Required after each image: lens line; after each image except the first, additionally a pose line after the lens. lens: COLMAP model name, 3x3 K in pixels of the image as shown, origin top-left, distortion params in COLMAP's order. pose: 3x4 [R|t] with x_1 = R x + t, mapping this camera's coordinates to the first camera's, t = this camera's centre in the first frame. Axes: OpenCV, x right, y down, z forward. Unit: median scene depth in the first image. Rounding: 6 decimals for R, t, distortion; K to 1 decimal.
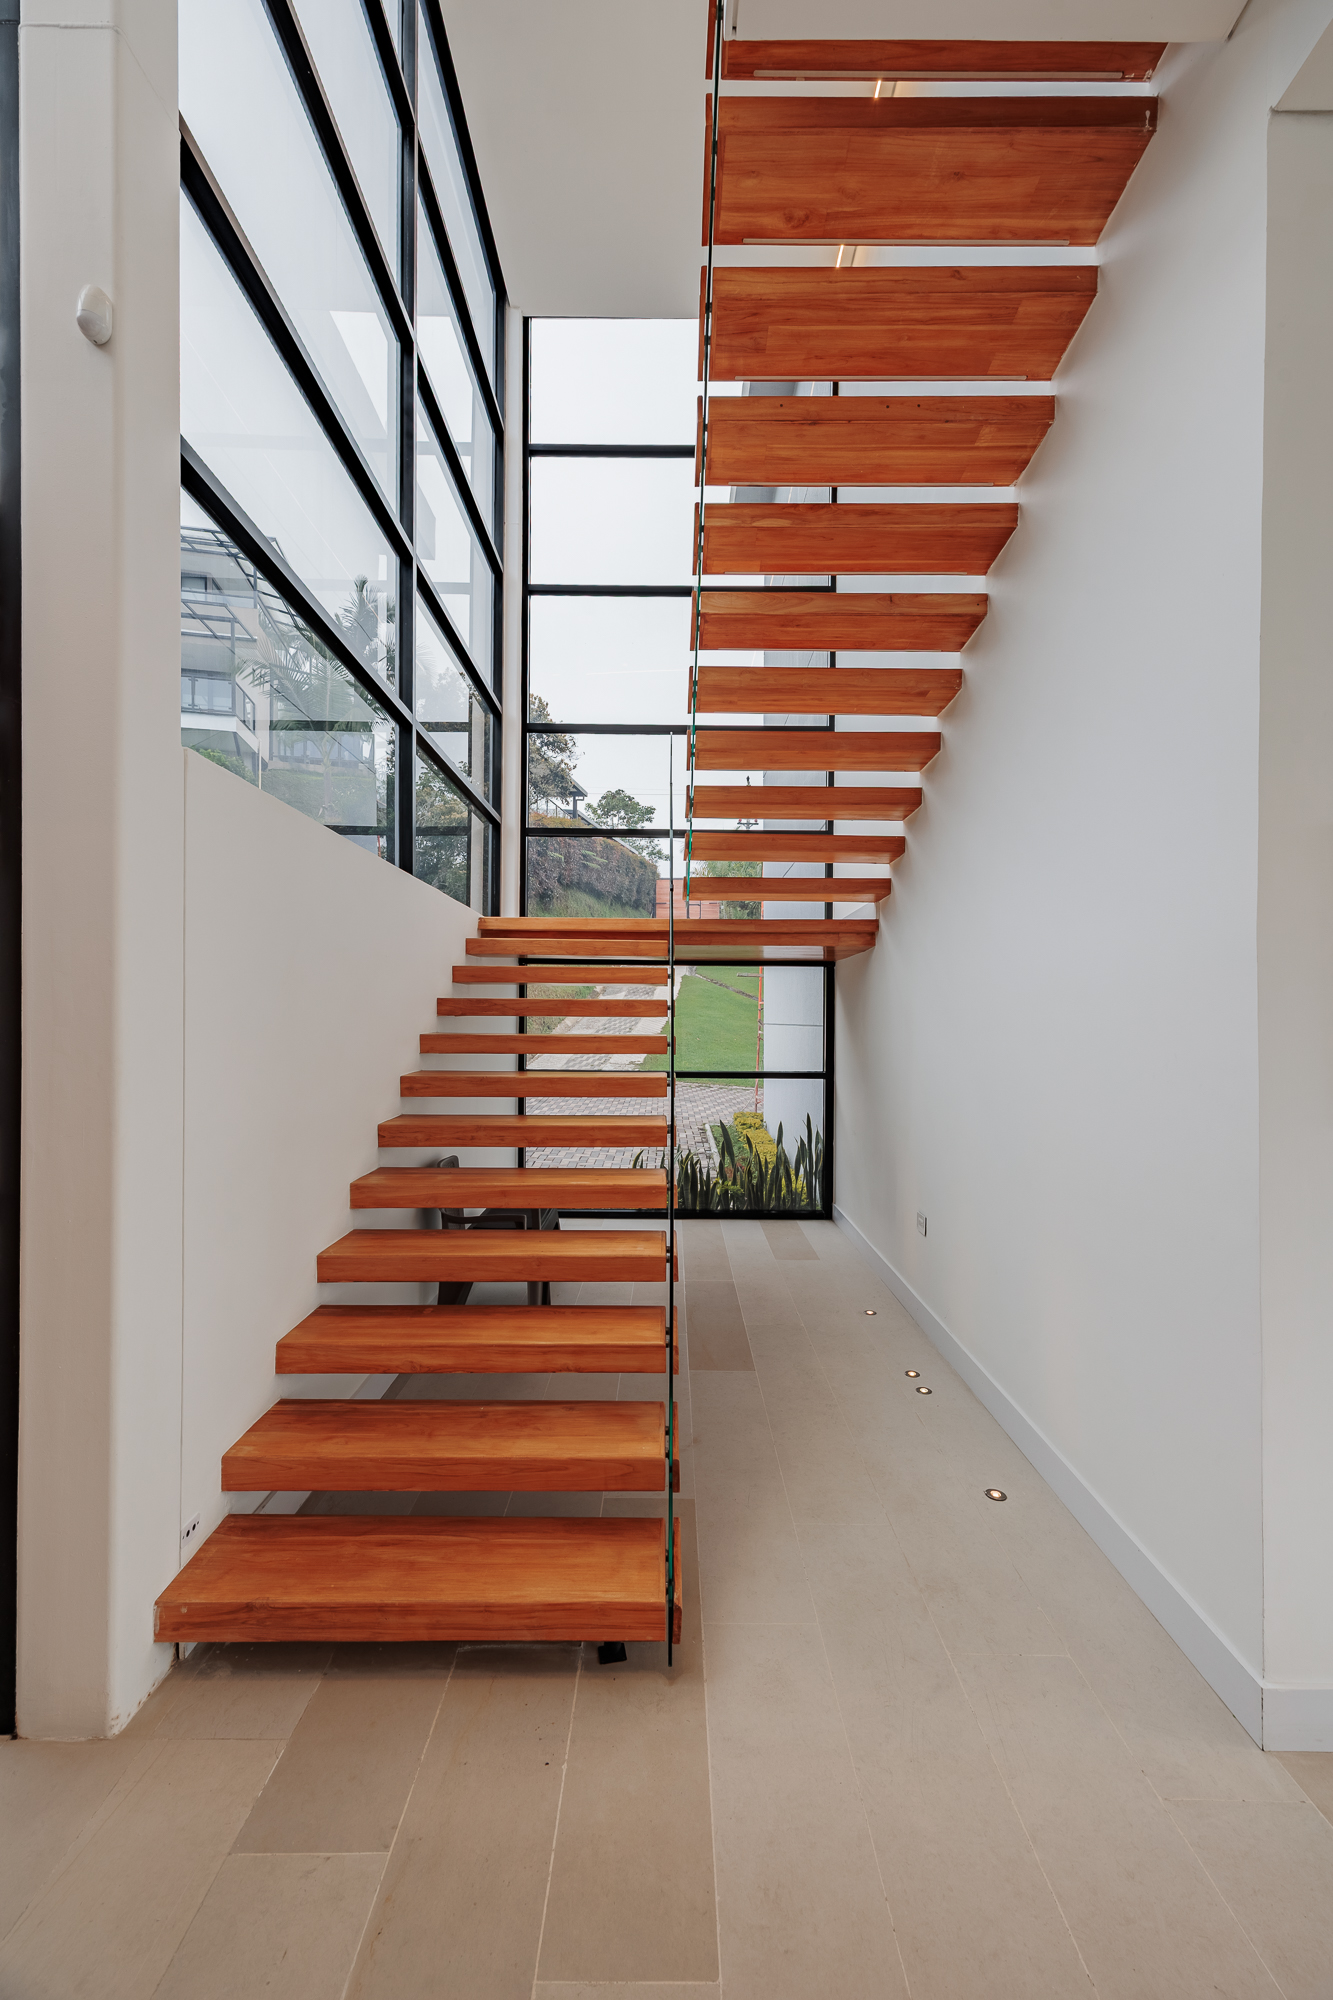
lens RADIAL K [[779.0, 0, 673.2], [0, 779.0, 1019.3], [0, 0, 1]] dist [0.008531, -0.000378]
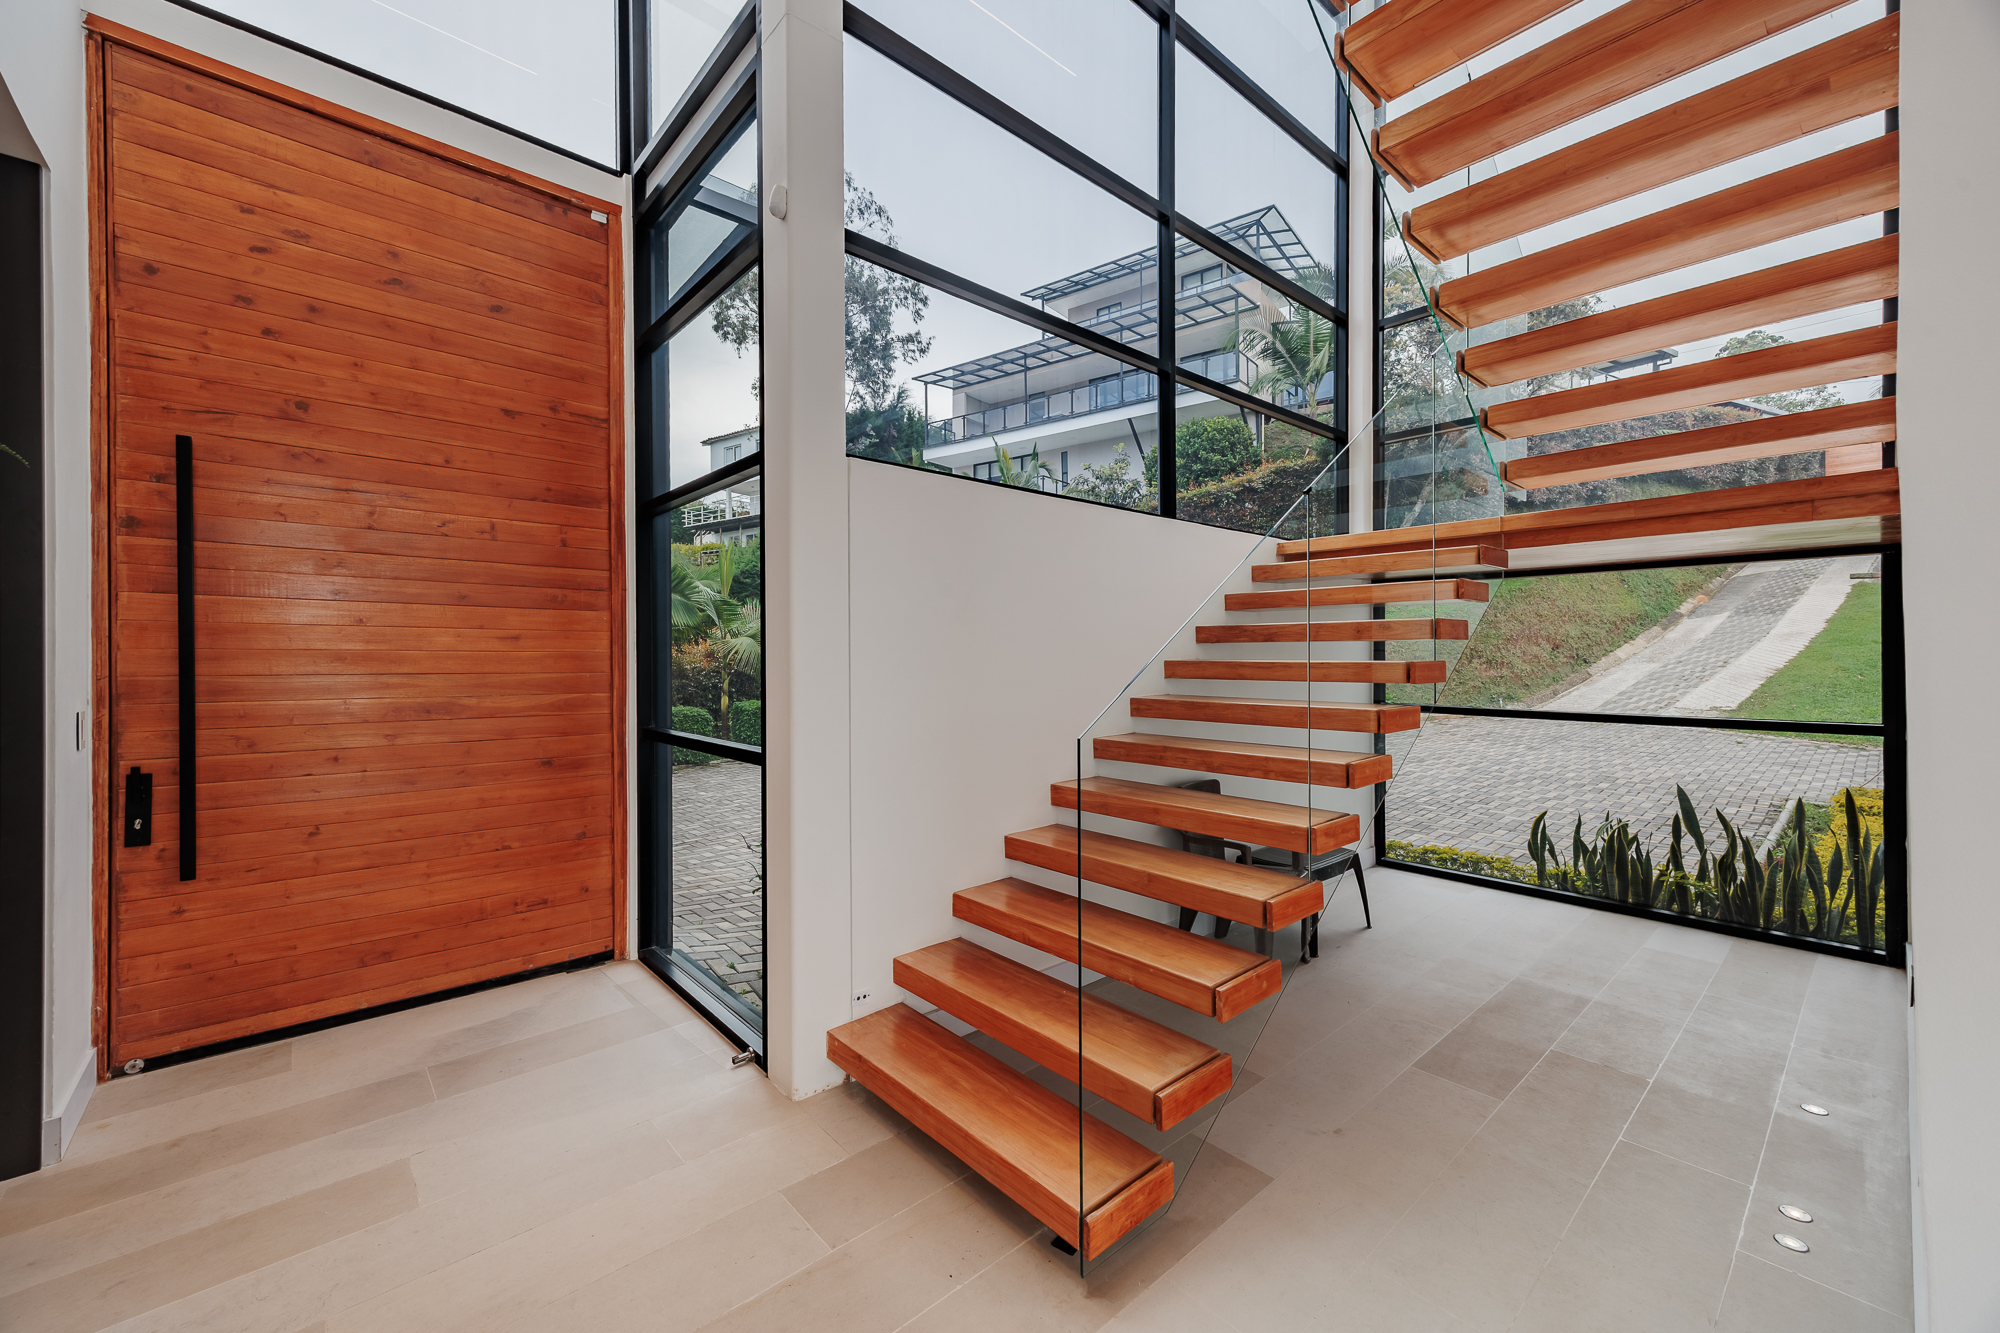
lens RADIAL K [[779.0, 0, 1008.7], [0, 779.0, 658.7], [0, 0, 1]] dist [0.008531, -0.000378]
pose [[0.665604, -0.007427, -0.746268, 0.387481], [0.010446, 0.999945, -0.000635, 0.018032], [0.746232, -0.007373, 0.665645, 0.150620]]
